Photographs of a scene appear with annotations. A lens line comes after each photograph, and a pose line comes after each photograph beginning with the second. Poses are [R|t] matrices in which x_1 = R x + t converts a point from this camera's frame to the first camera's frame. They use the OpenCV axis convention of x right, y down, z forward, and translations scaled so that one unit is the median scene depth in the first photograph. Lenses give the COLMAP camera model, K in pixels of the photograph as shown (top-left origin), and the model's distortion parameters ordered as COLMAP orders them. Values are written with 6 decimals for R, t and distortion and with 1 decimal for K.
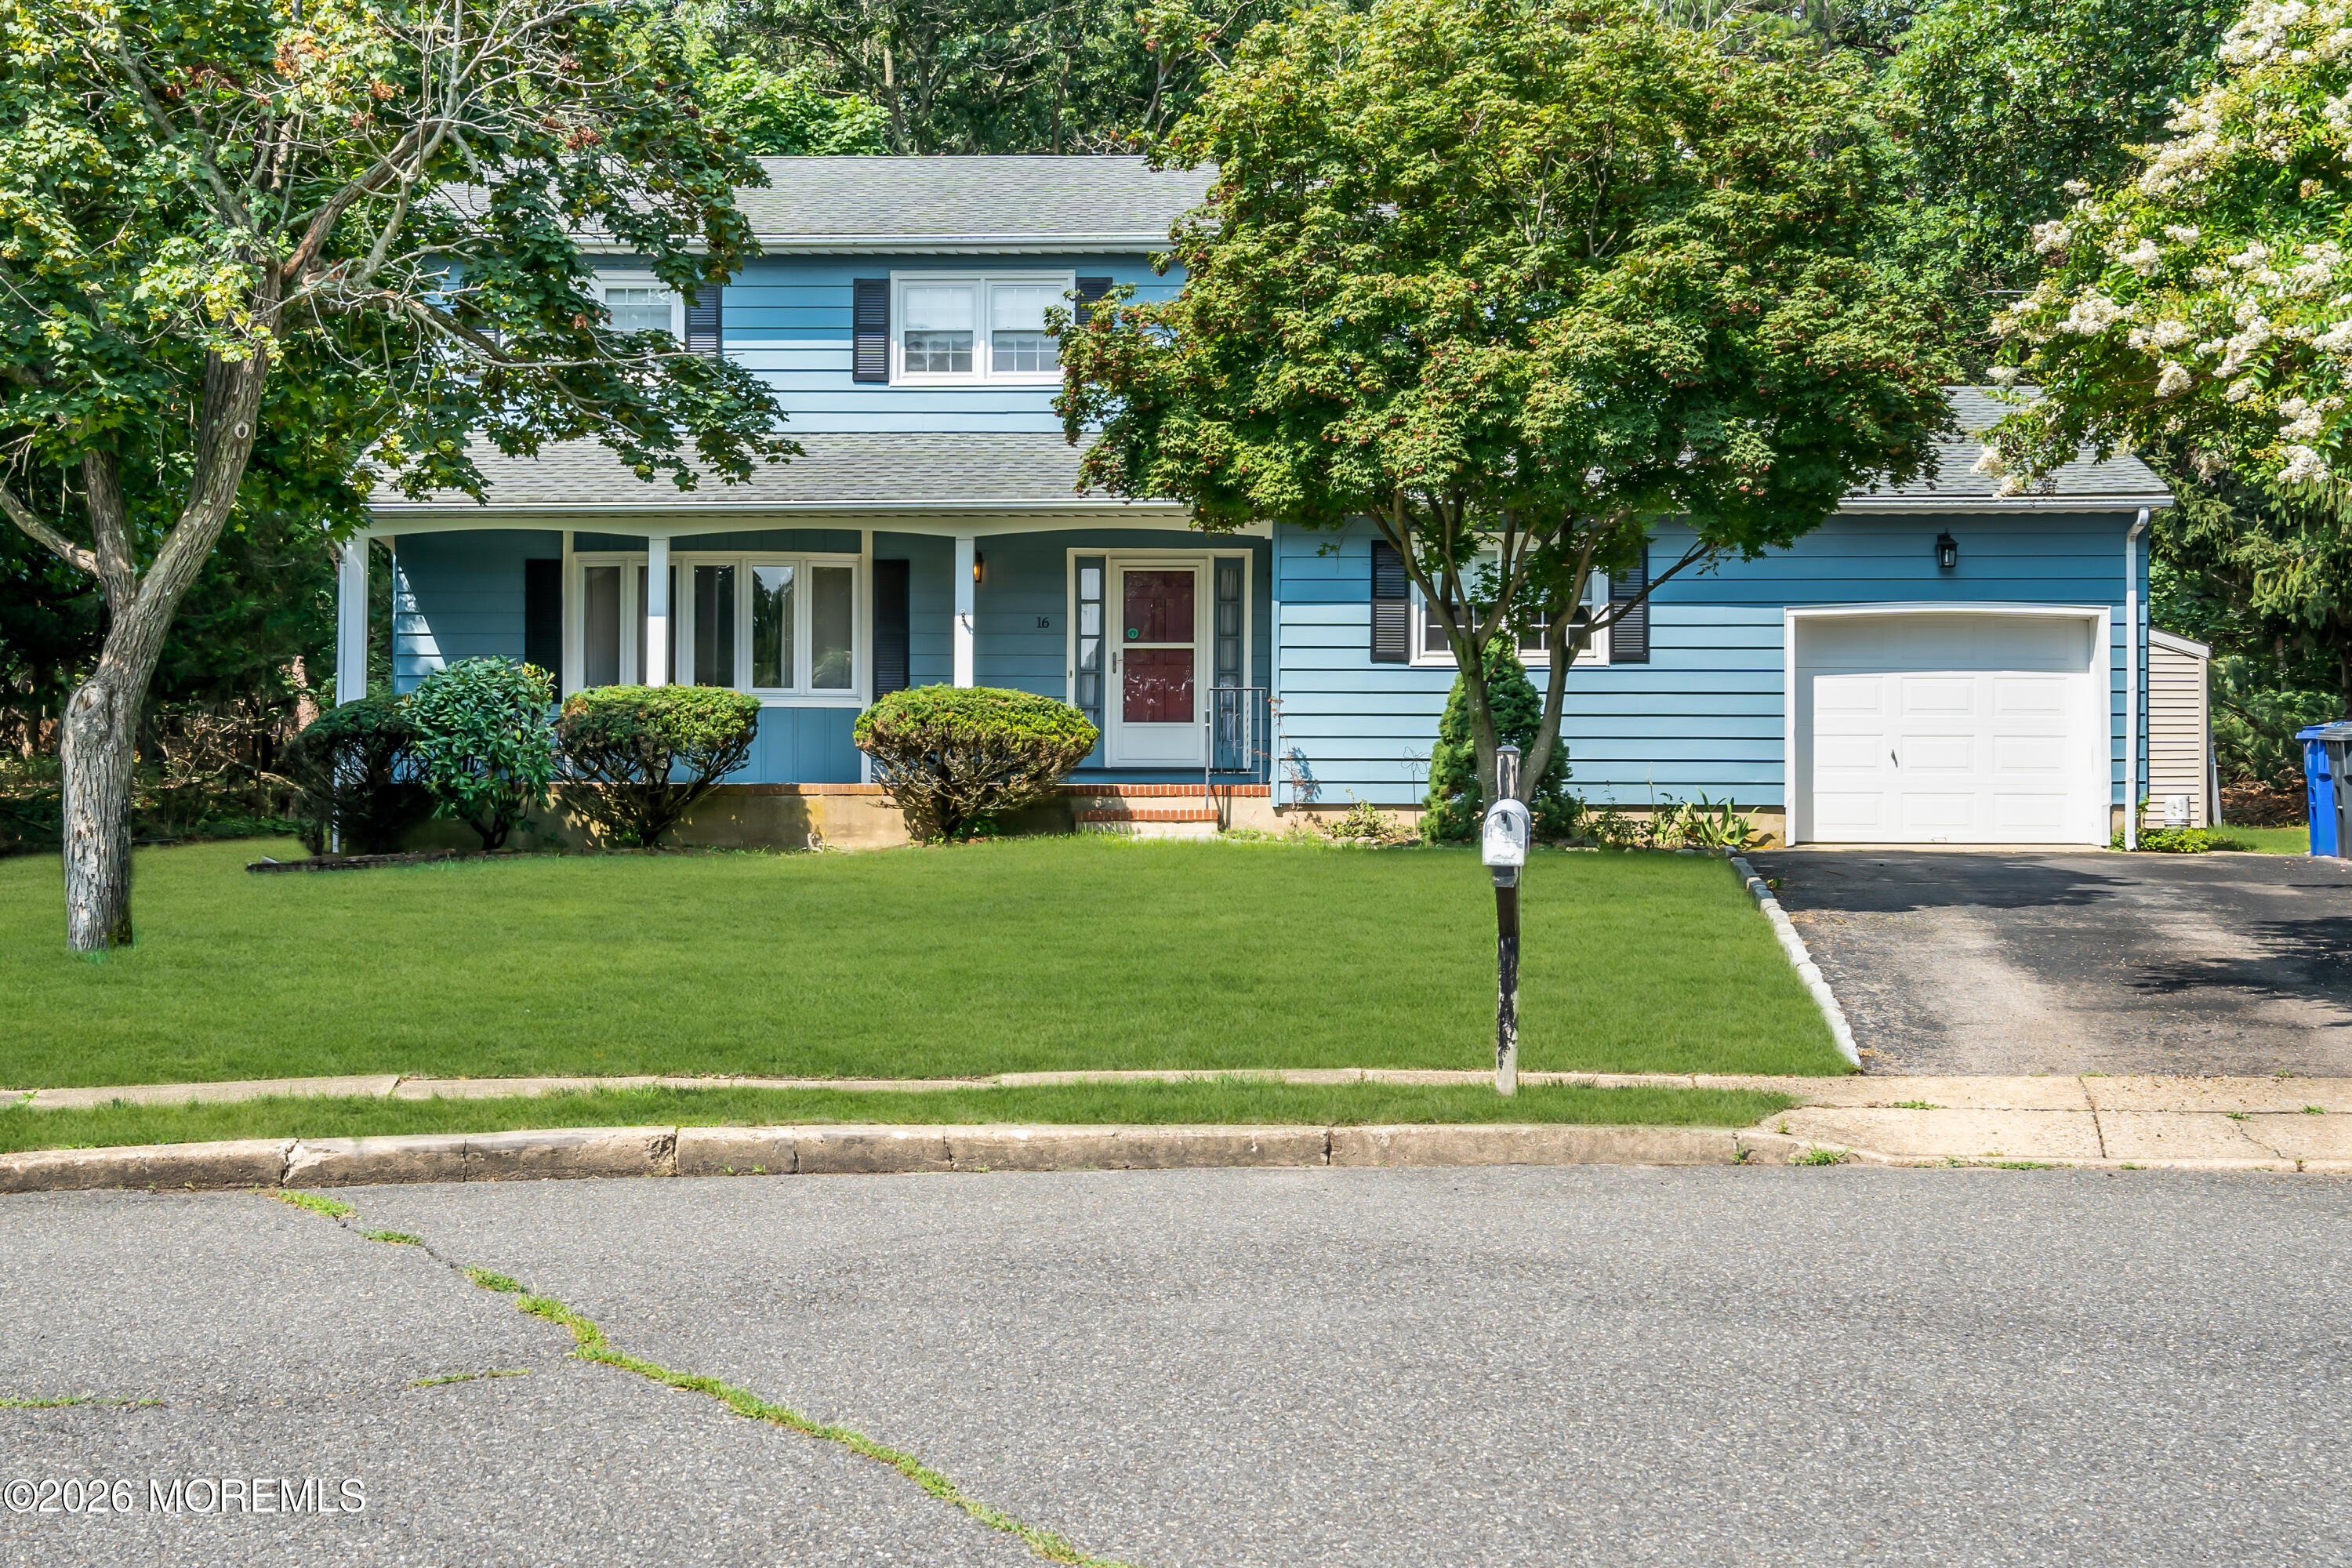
lens RADIAL K [[3130.1, 0, 1176.0], [0, 3130.1, 784.0], [0, 0, 1]] dist [0.016853, -0.000235]
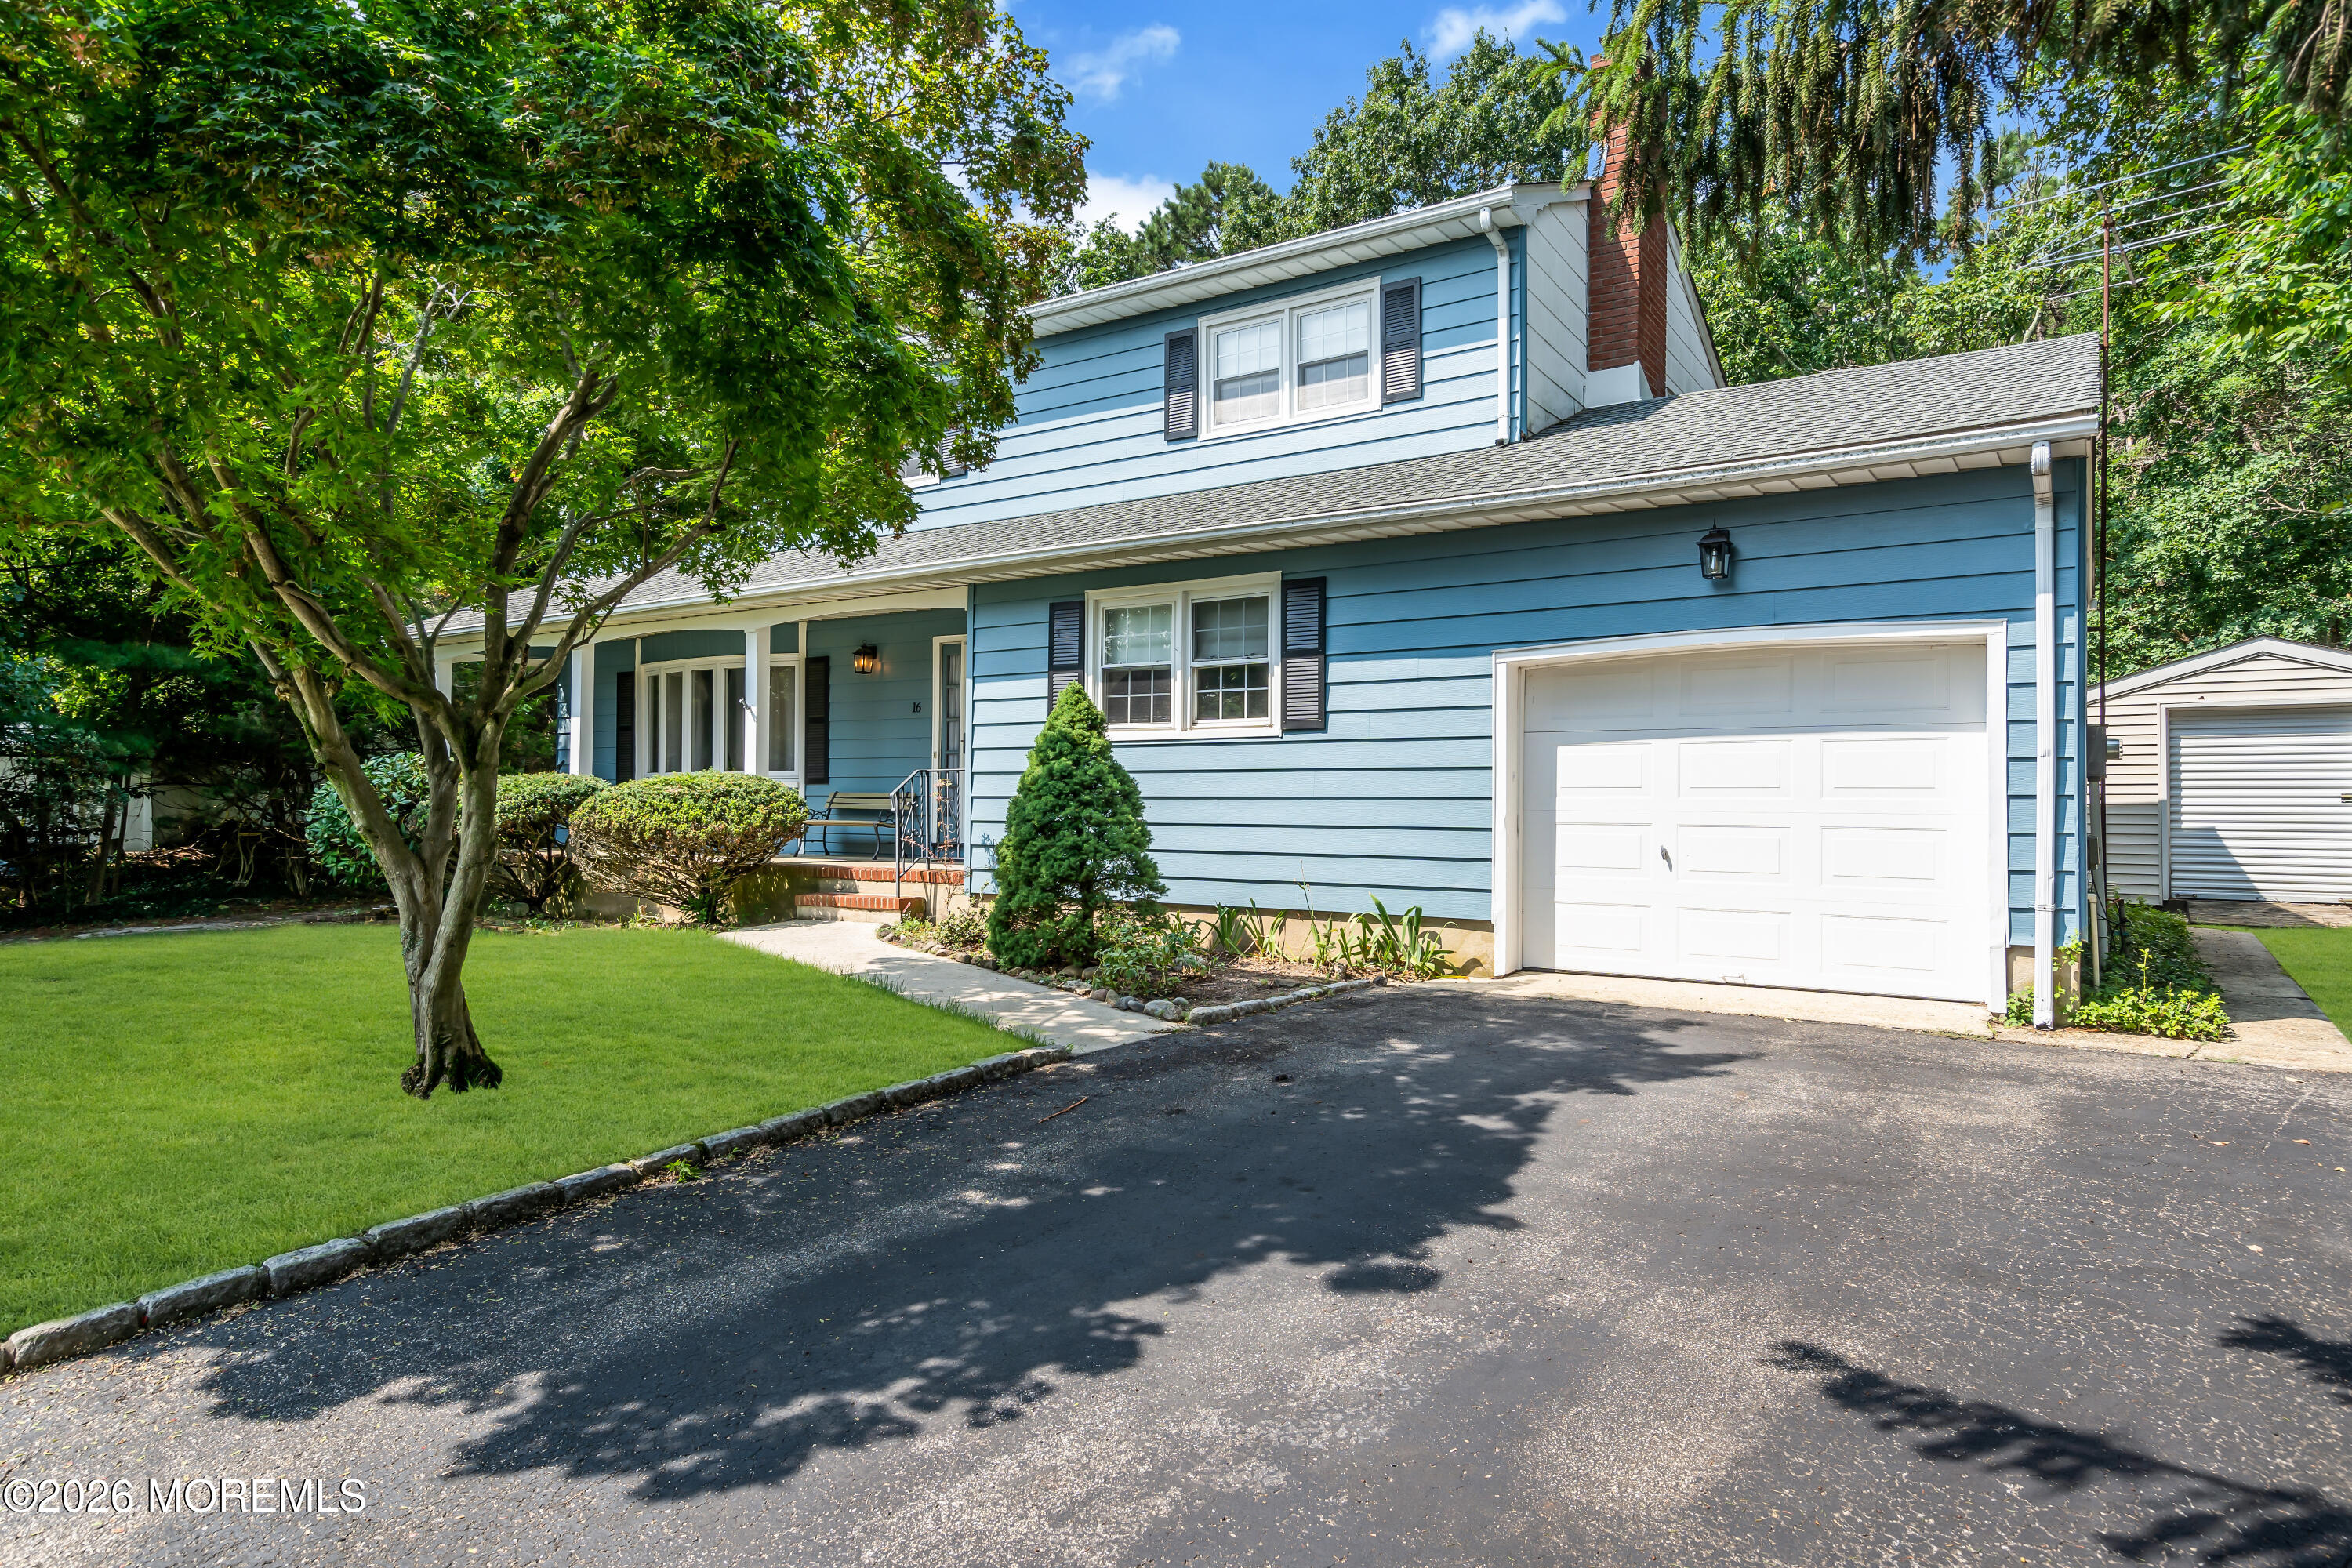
lens RADIAL K [[1386.1, 0, 1176.0], [0, 1386.1, 784.0], [0, 0, 1]] dist [0.001604, 0.001516]
pose [[0.848943, -0.005864, -0.528453, 0.304924], [0.003842, 0.999980, -0.004923, -0.024224], [0.528471, 0.002149, 0.848949, 0.689219]]
